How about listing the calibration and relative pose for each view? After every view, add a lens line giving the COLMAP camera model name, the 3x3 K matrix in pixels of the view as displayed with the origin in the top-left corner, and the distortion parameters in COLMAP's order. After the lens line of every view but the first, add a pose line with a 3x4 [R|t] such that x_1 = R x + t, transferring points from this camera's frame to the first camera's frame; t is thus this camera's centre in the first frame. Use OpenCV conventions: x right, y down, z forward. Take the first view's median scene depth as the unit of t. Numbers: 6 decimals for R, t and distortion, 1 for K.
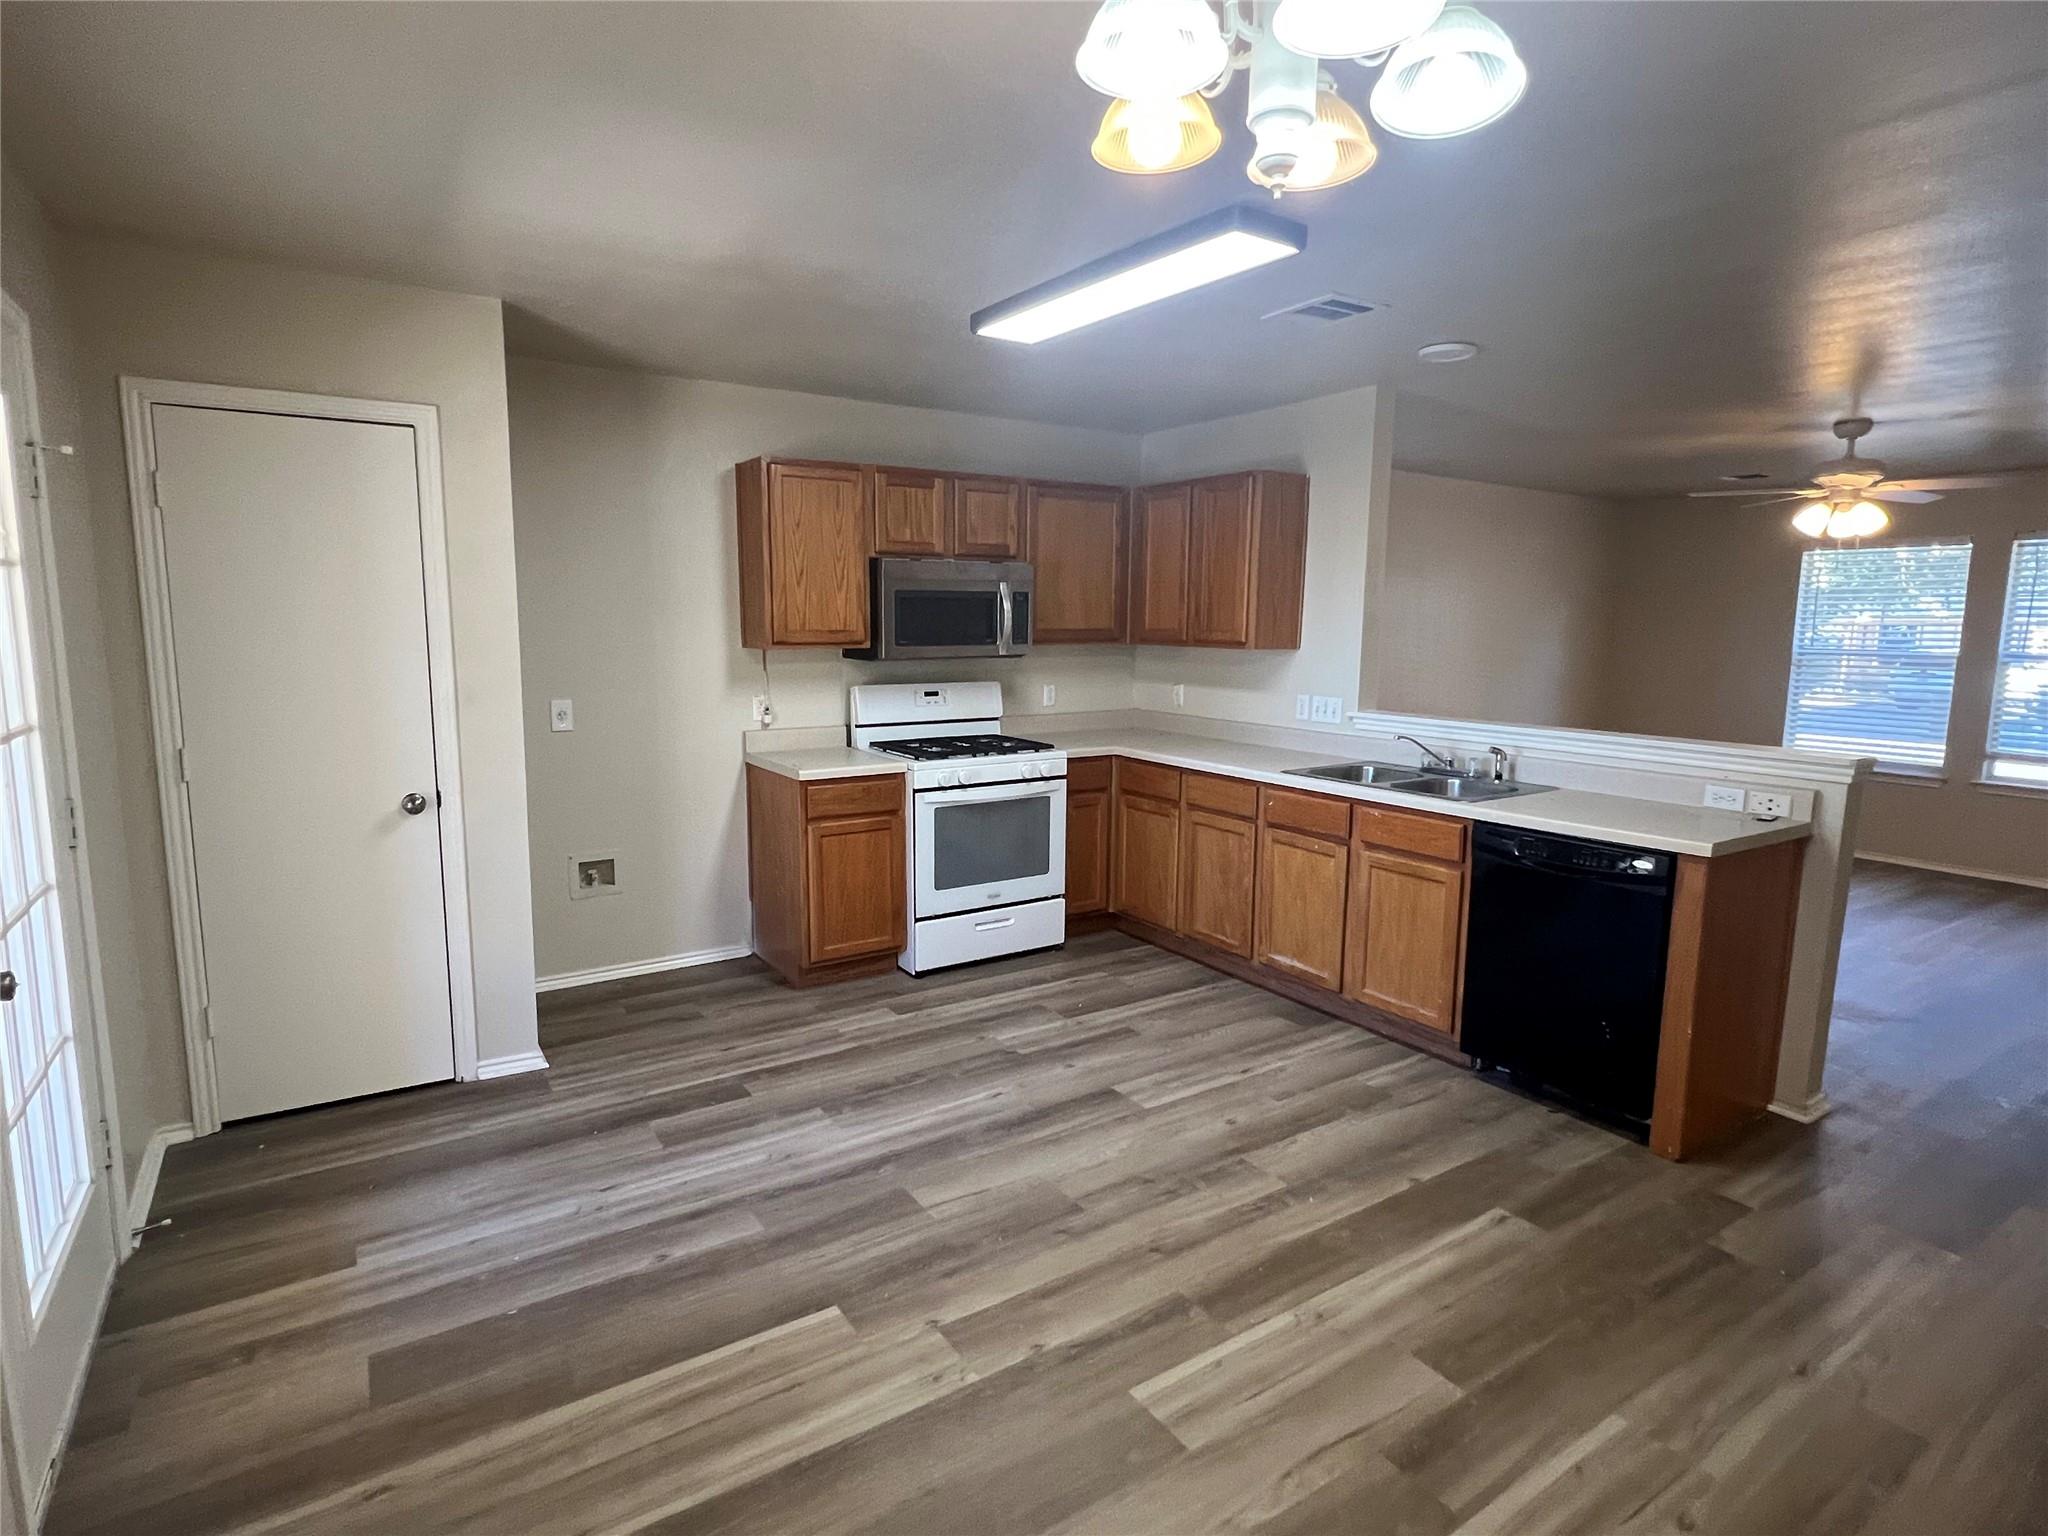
lens RADIAL K [[1061.6, 0, 1013.8], [0, 1061.6, 769.5], [0, 0, 1]] dist [-0.000661, -0.001286]
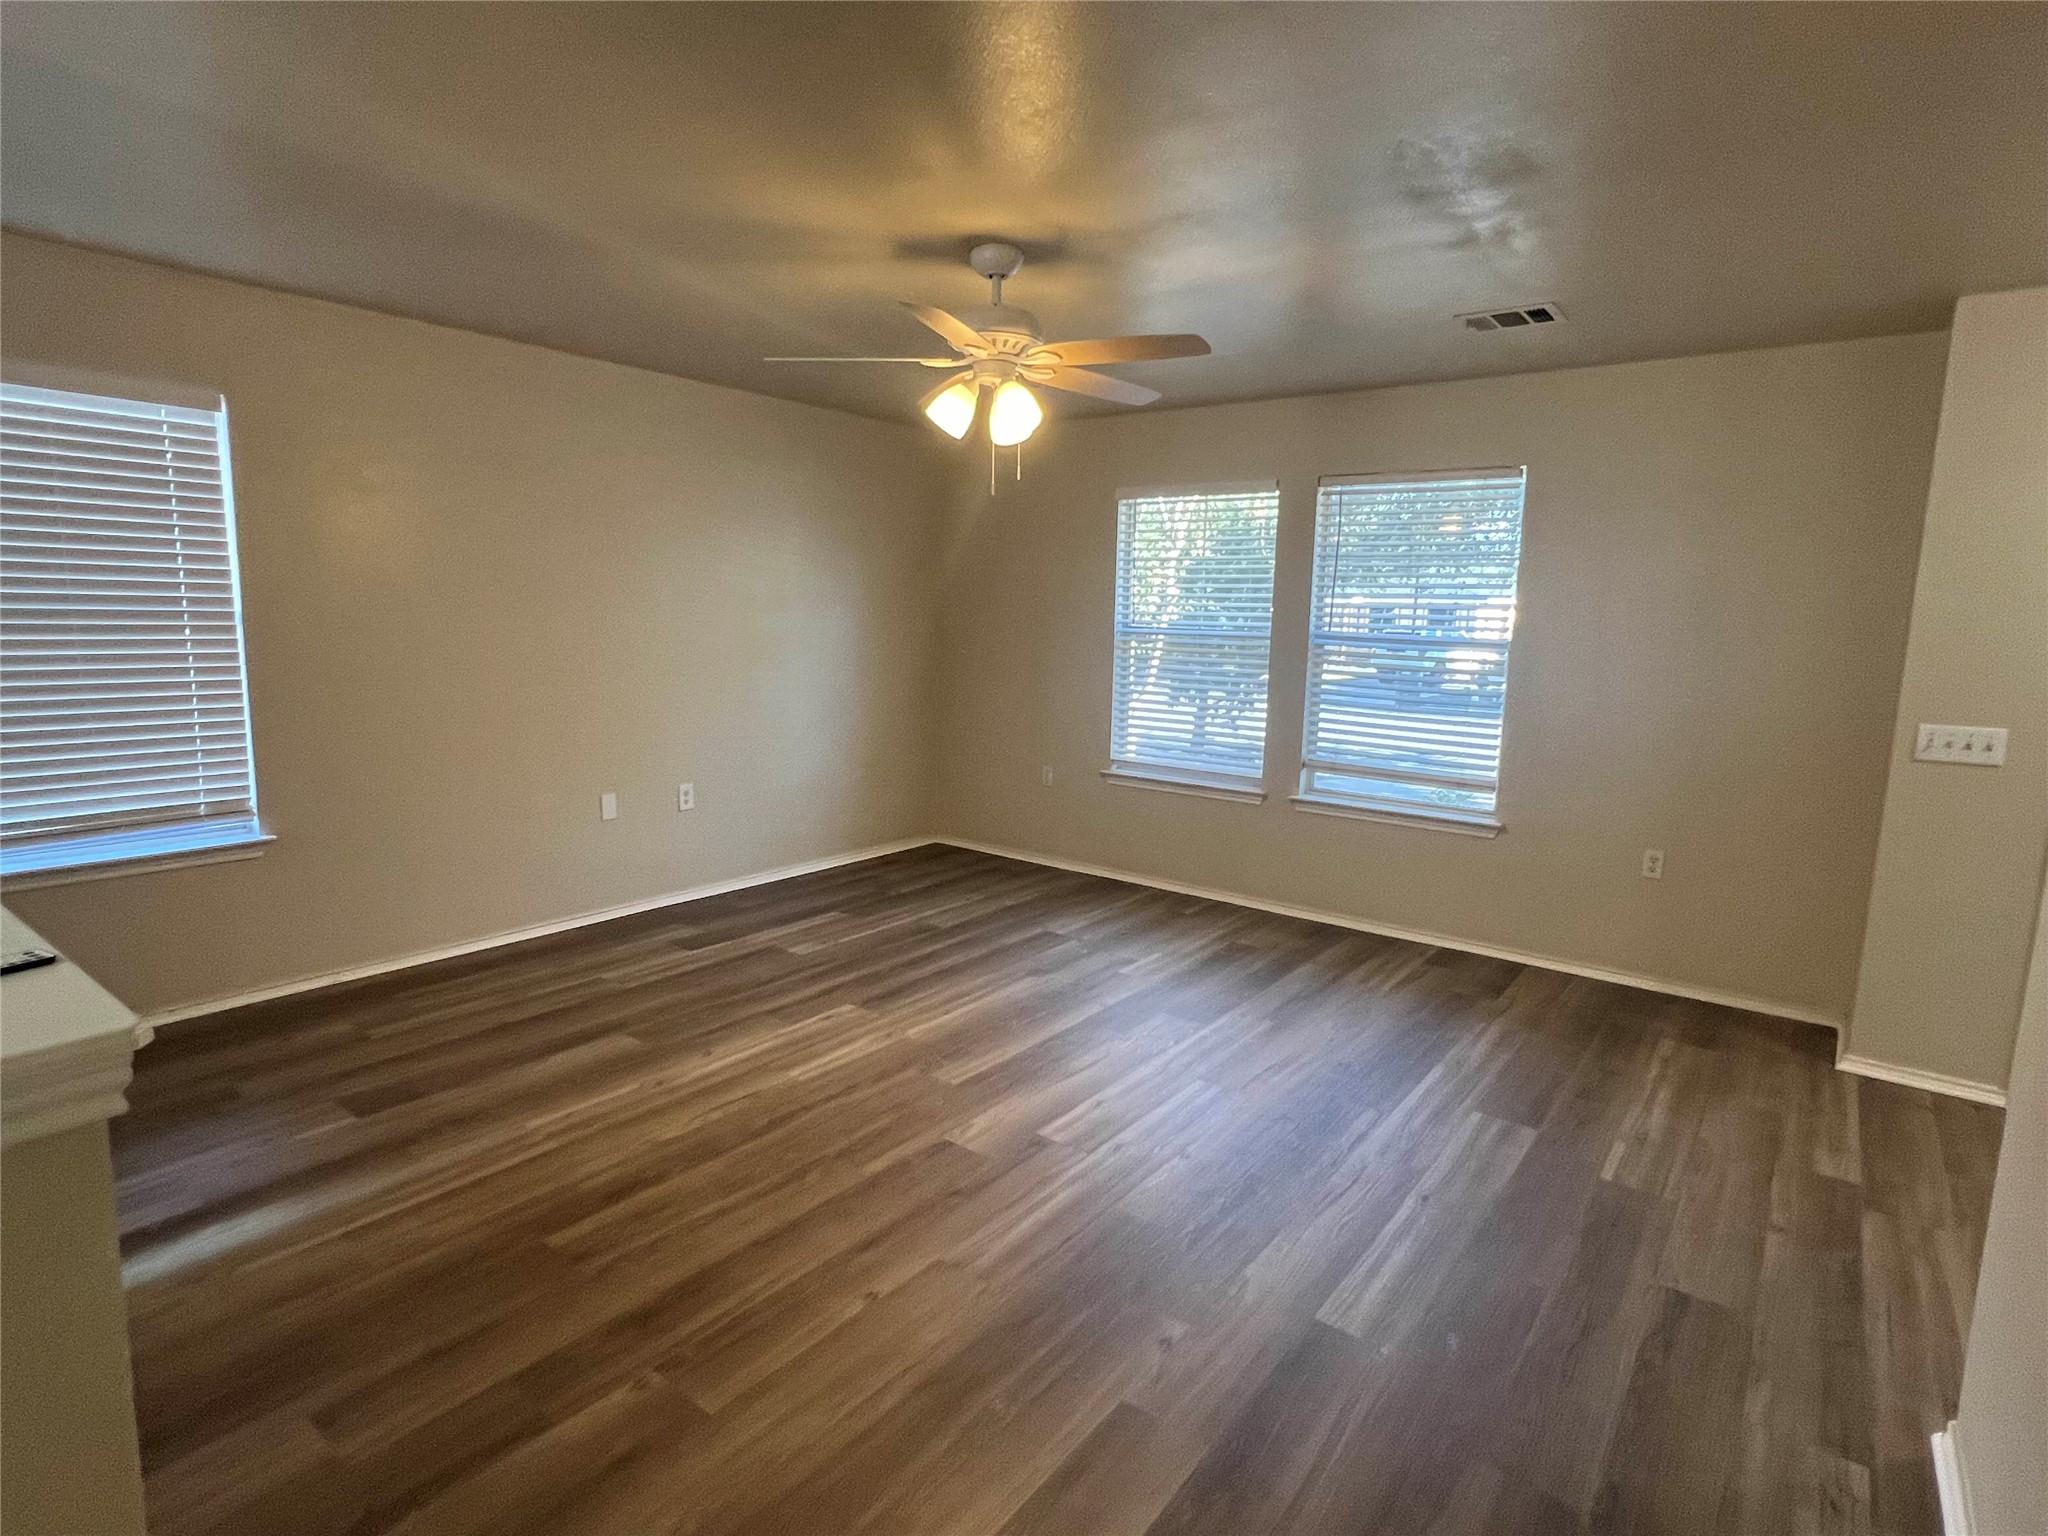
lens RADIAL K [[1061.6, 0, 1013.8], [0, 1061.6, 769.5], [0, 0, 1]] dist [-0.000661, -0.001286]
pose [[0.943876, -0.041612, 0.327669, 0.716021], [0.034091, 0.999008, 0.028668, -0.060558], [-0.328536, -0.015888, 0.944358, 0.513246]]
